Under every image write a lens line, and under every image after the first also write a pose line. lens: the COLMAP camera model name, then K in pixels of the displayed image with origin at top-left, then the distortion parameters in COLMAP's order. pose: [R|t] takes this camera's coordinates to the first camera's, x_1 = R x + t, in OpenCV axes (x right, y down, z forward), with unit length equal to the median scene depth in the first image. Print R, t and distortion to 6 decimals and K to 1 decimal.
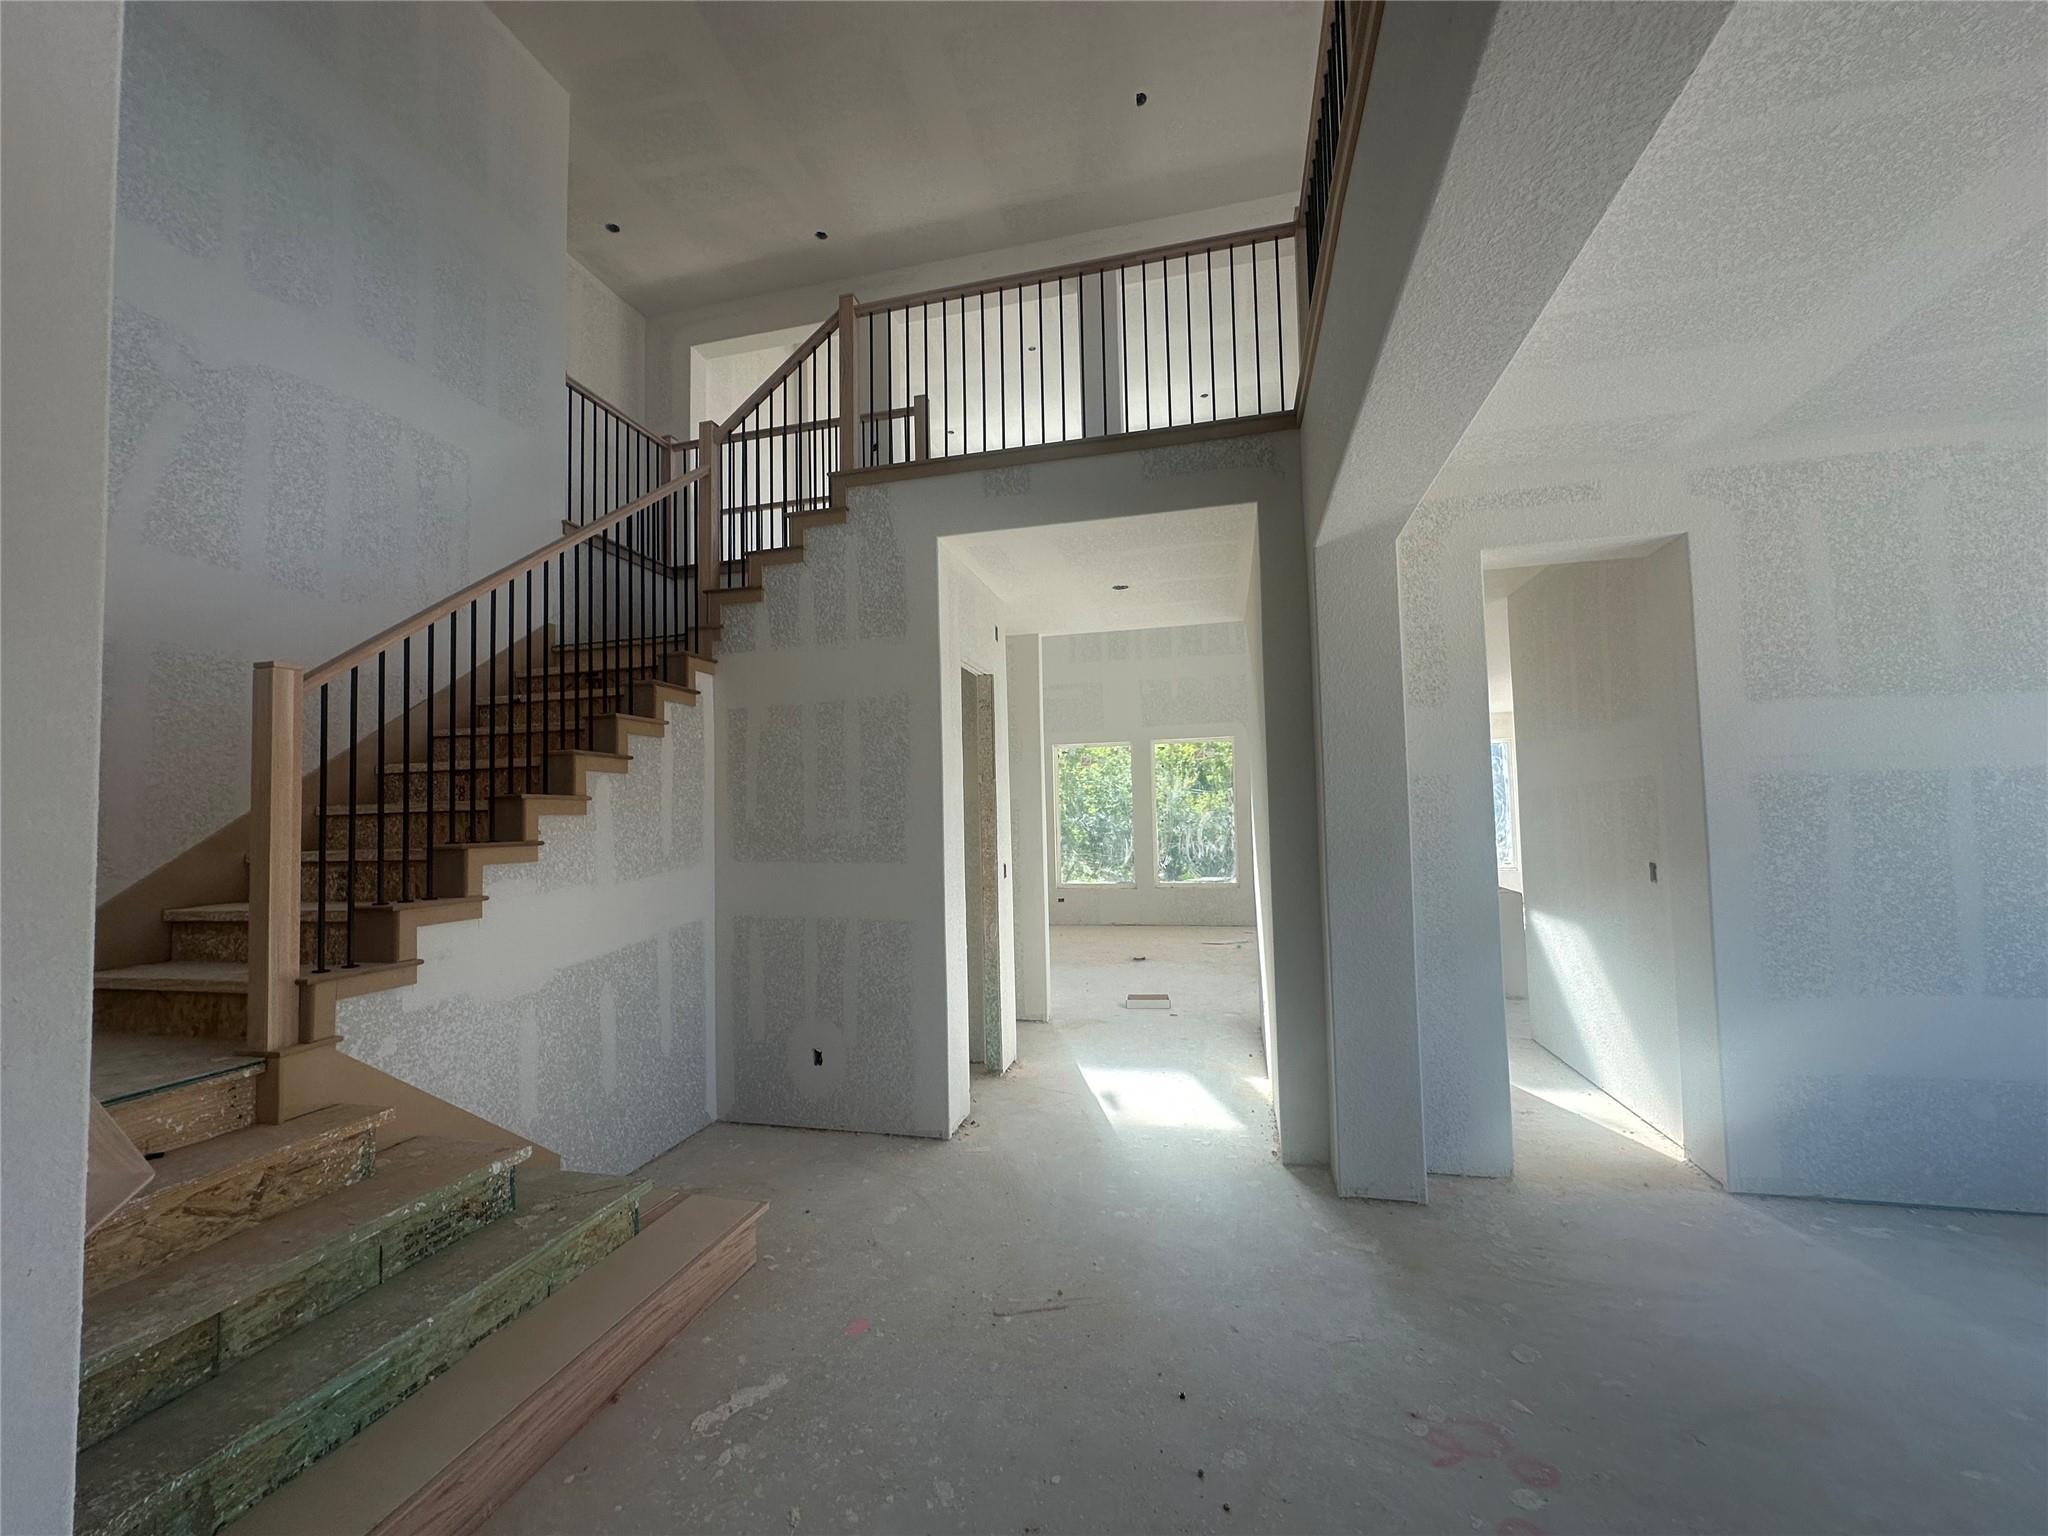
lens RADIAL K [[823.5, 0, 1024.0], [0, 823.5, 768.0], [0, 0, 1]] dist [-0.001369, -0.000085]
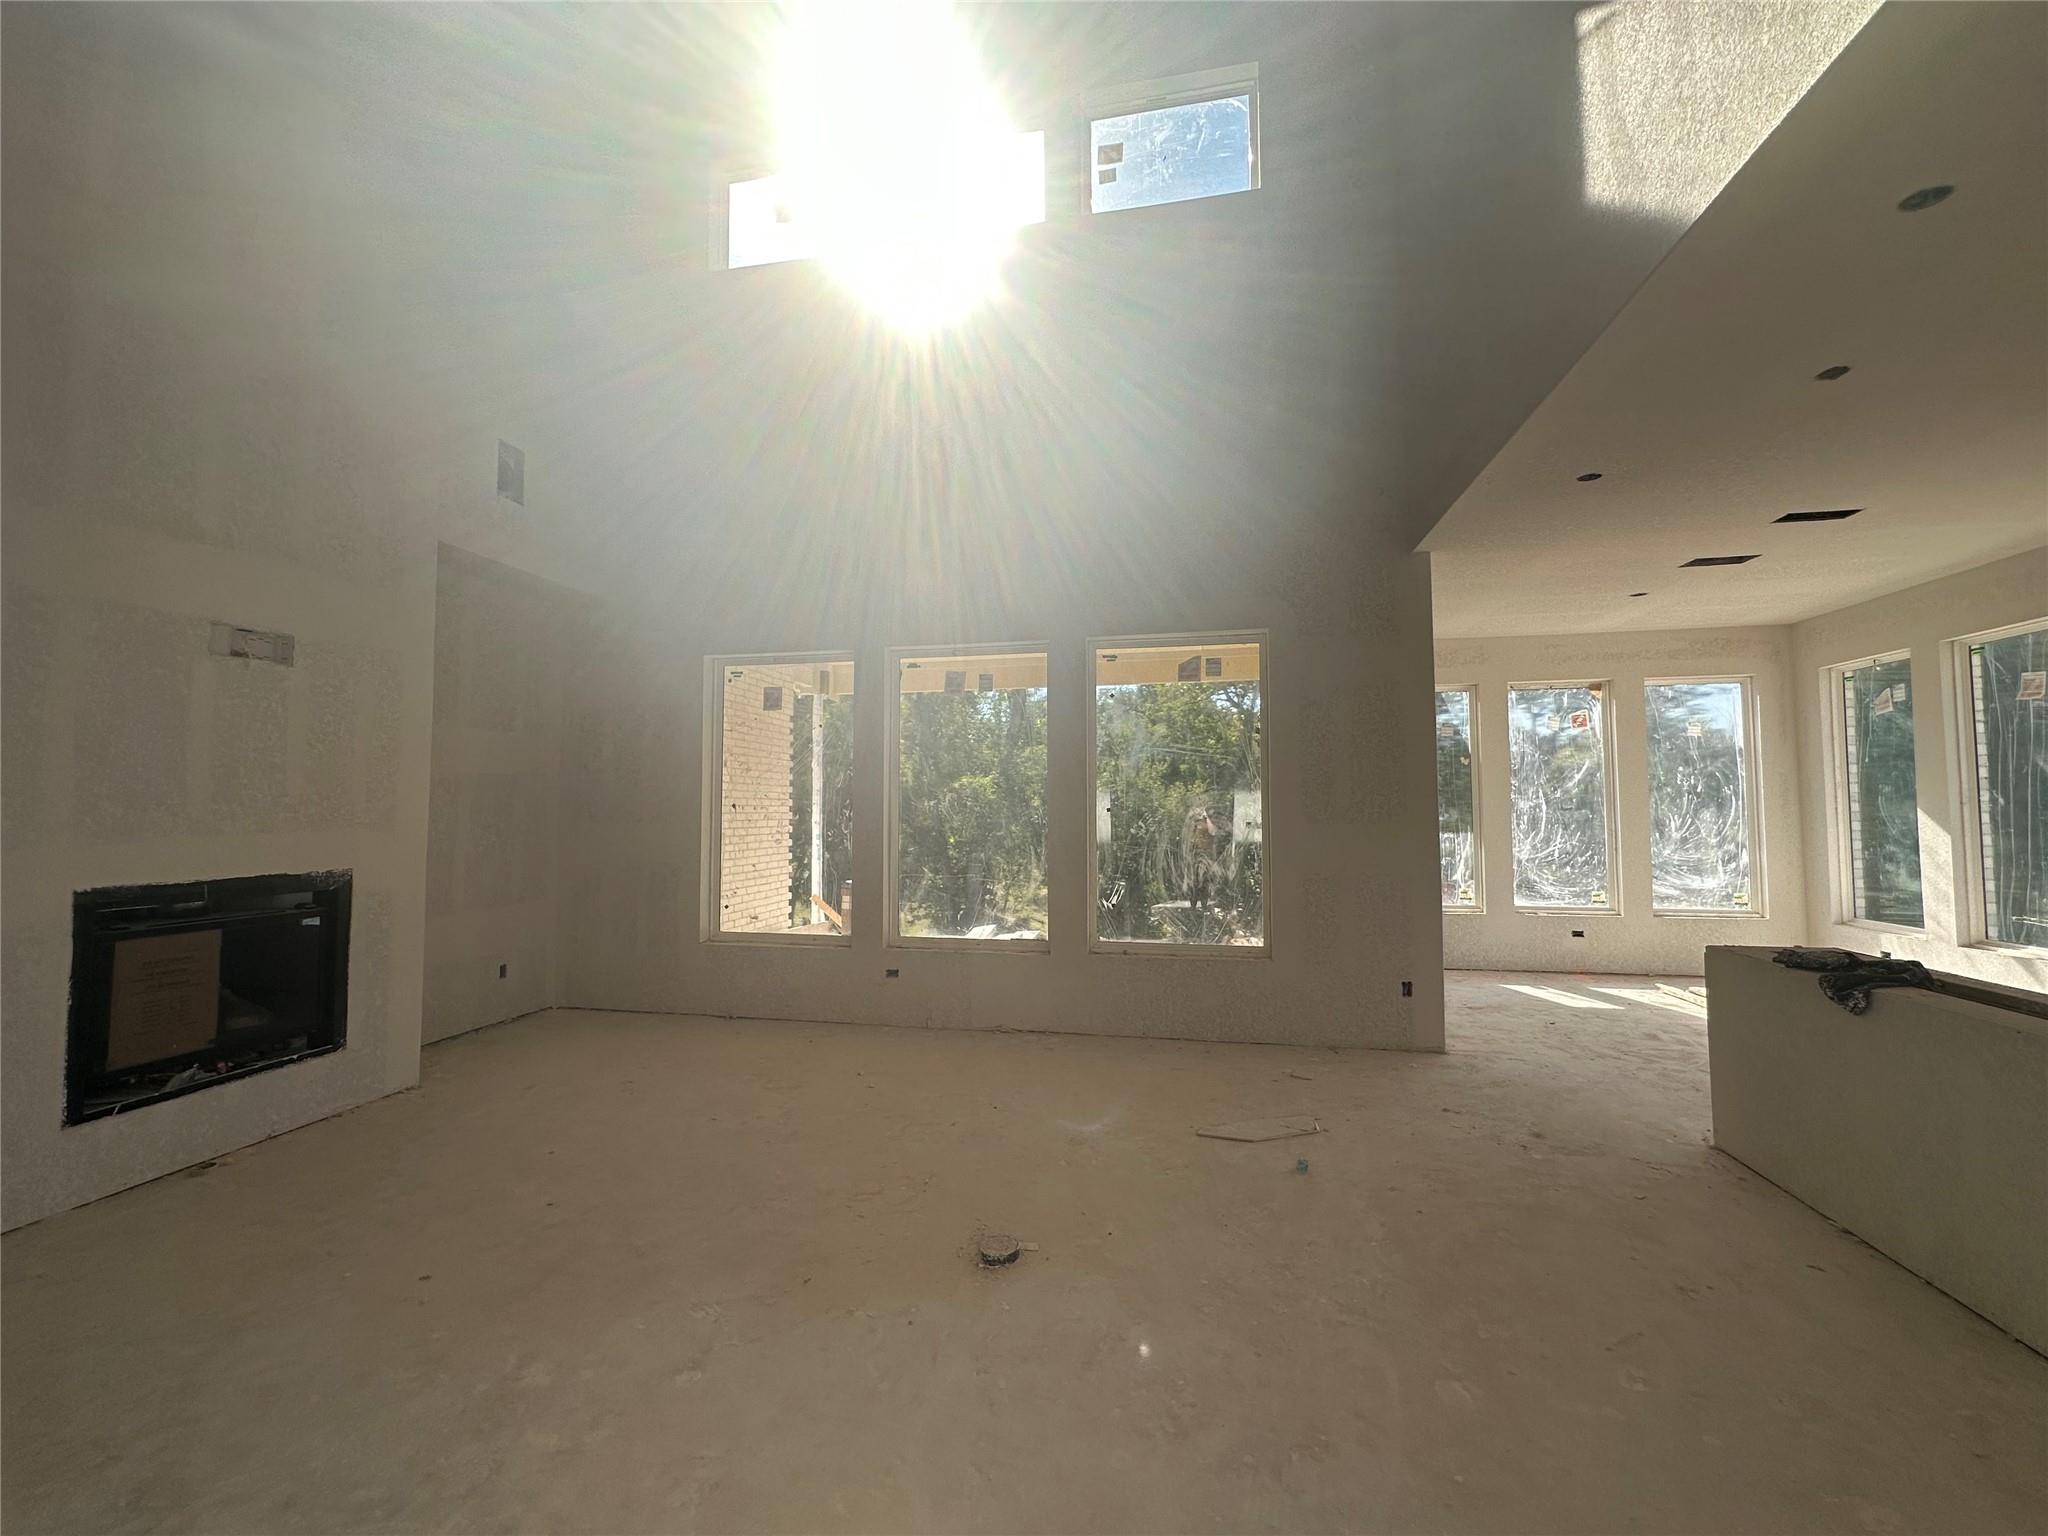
lens RADIAL K [[823.5, 0, 1024.0], [0, 823.5, 768.0], [0, 0, 1]] dist [-0.001369, -0.000085]
pose [[0.999071, 0.023794, 0.035920, 0.231663], [-0.023995, 0.999699, 0.005163, 0.087508], [-0.035786, -0.006020, 0.999341, 1.195430]]
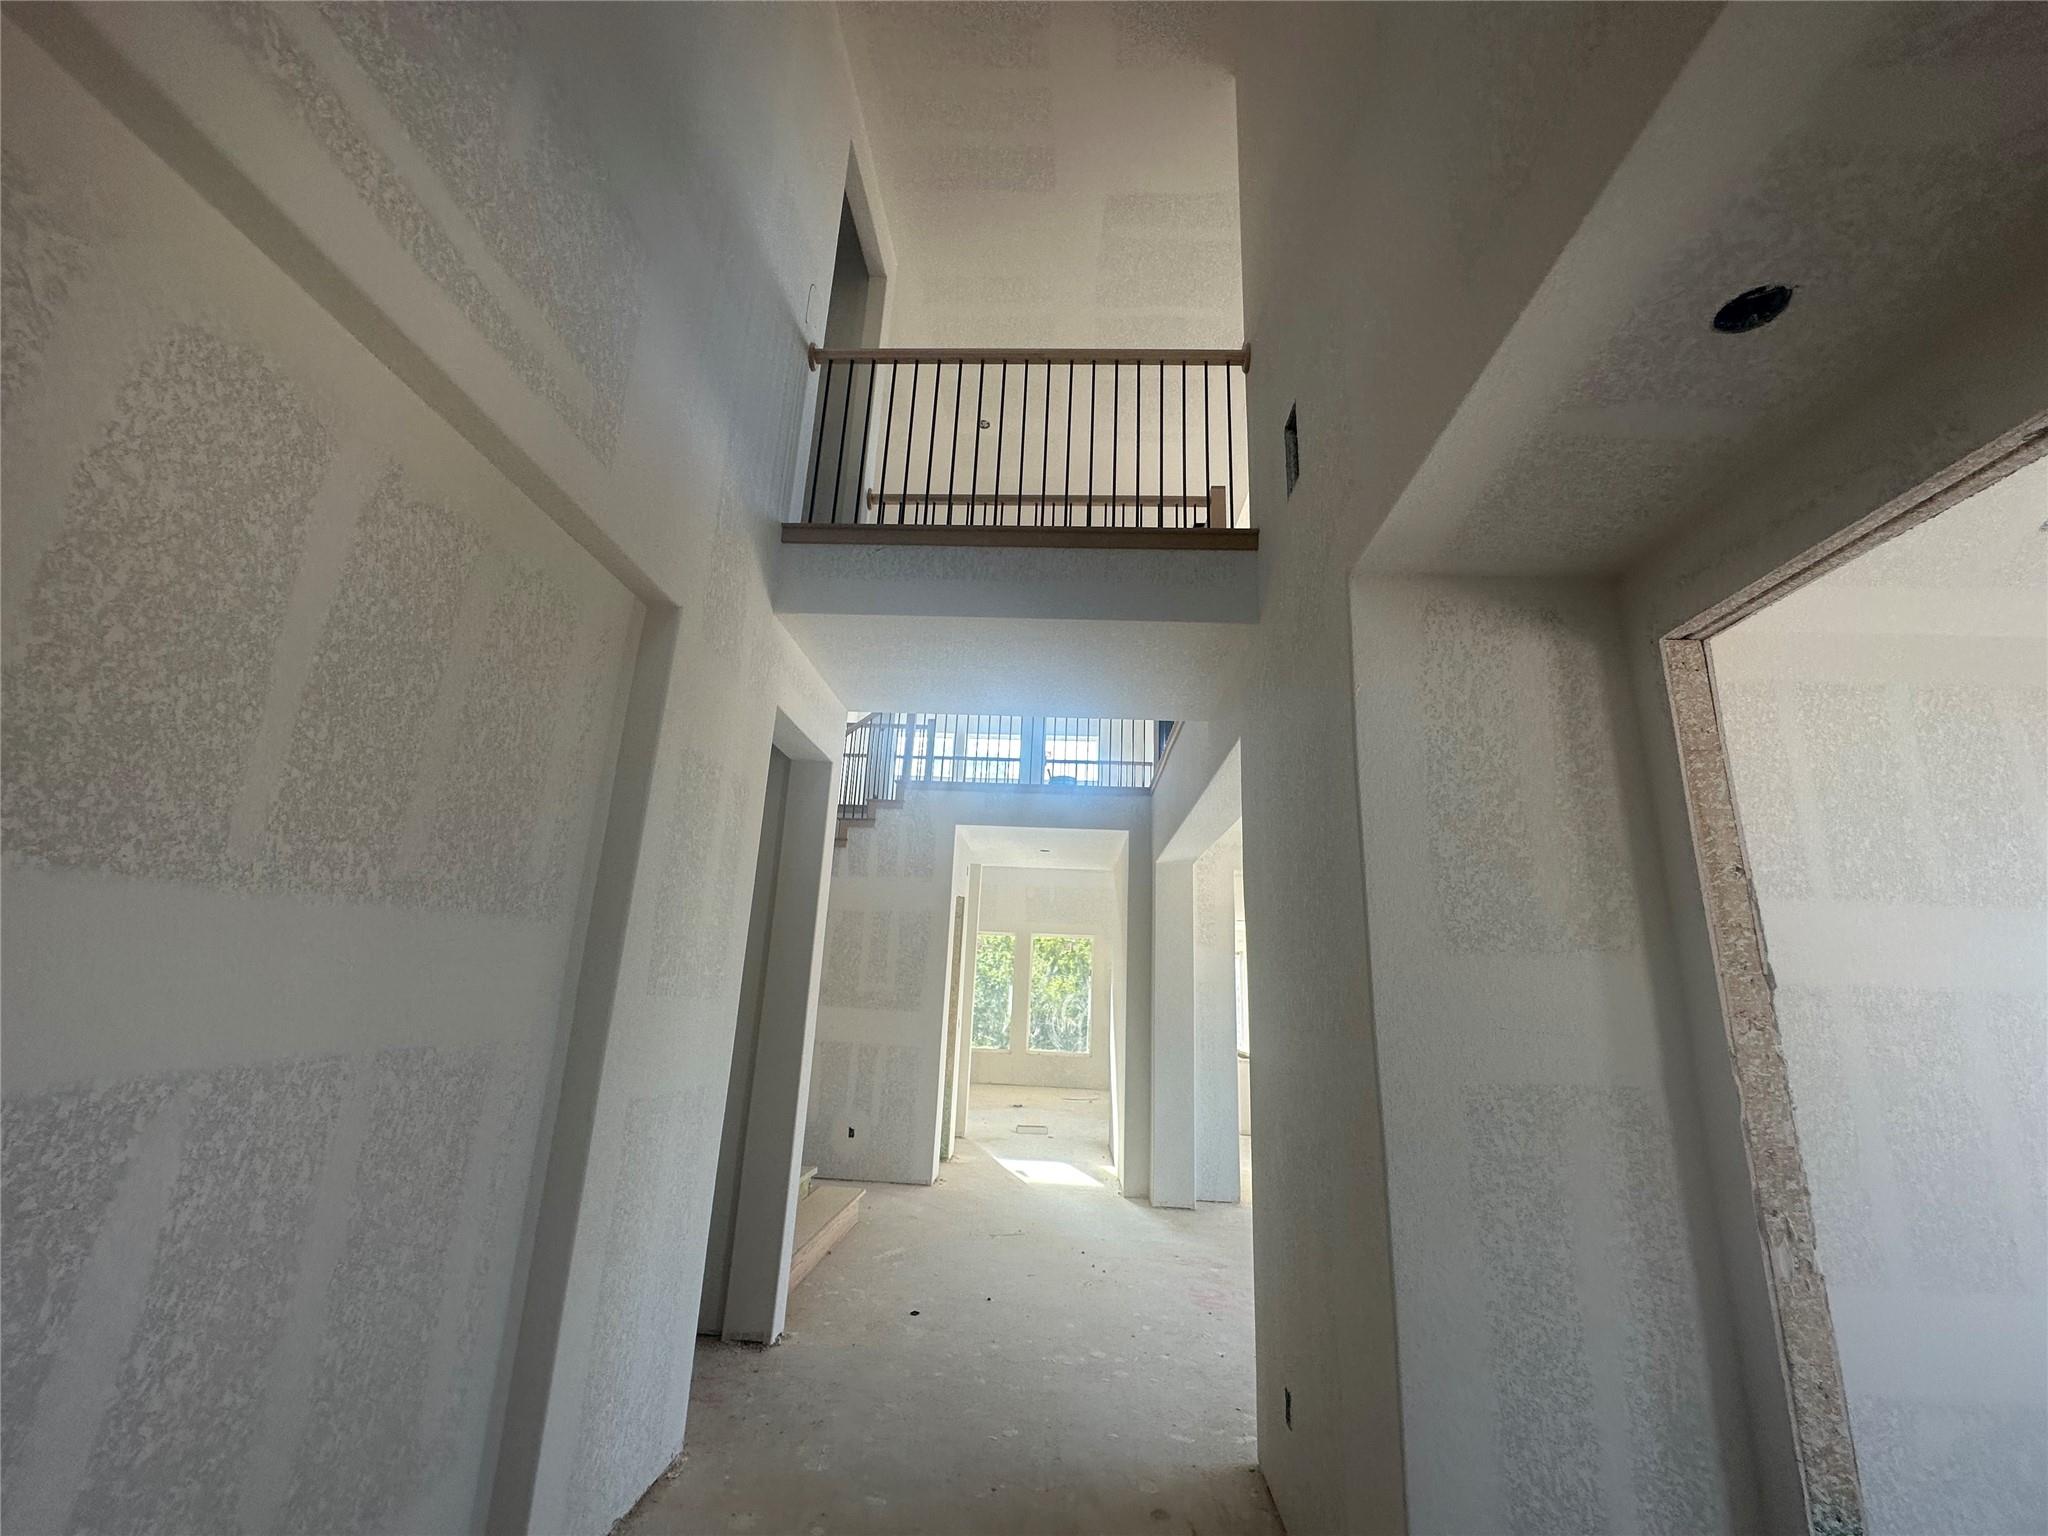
lens RADIAL K [[823.5, 0, 1024.0], [0, 823.5, 768.0], [0, 0, 1]] dist [-0.001369, -0.000085]
pose [[0.980605, 0.111262, 0.161350, -0.232319], [-0.076270, 0.974983, -0.208785, -0.033401], [-0.180543, 0.192429, 0.964560, -0.687705]]
